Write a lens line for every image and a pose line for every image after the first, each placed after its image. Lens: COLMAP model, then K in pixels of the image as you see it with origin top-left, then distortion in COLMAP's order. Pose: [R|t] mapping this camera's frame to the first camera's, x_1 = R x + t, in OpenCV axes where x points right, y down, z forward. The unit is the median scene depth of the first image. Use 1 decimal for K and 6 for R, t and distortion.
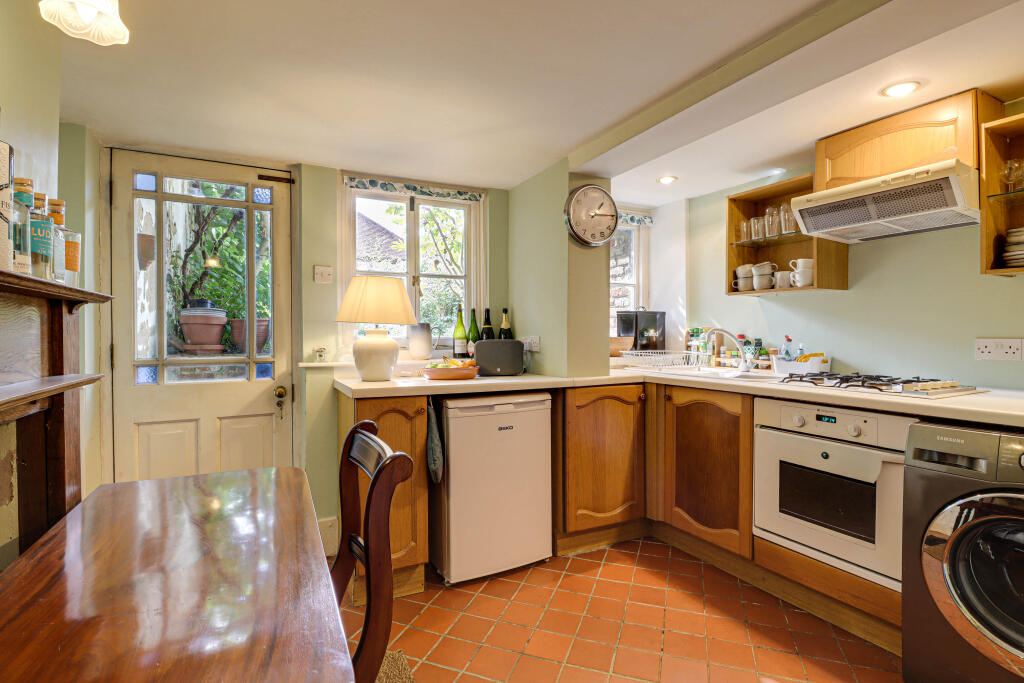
lens RADIAL K [[472.2, 0, 509.9], [0, 472.2, 338.2], [0, 0, 1]] dist [-0.031240, -0.000580]
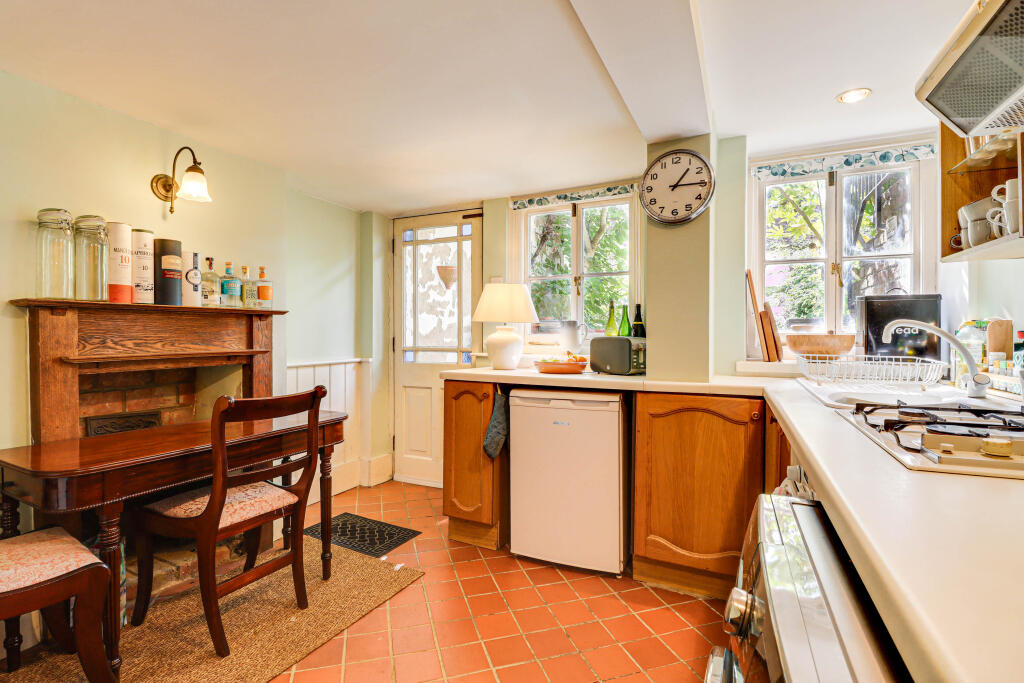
lens RADIAL K [[472.2, 0, 509.9], [0, 472.2, 338.2], [0, 0, 1]] dist [-0.031240, -0.000580]
pose [[0.604655, 0.010467, -0.796419, 0.680675], [-0.007274, 0.999945, 0.007619, 0.000723], [0.796454, 0.001186, 0.604698, 0.278475]]
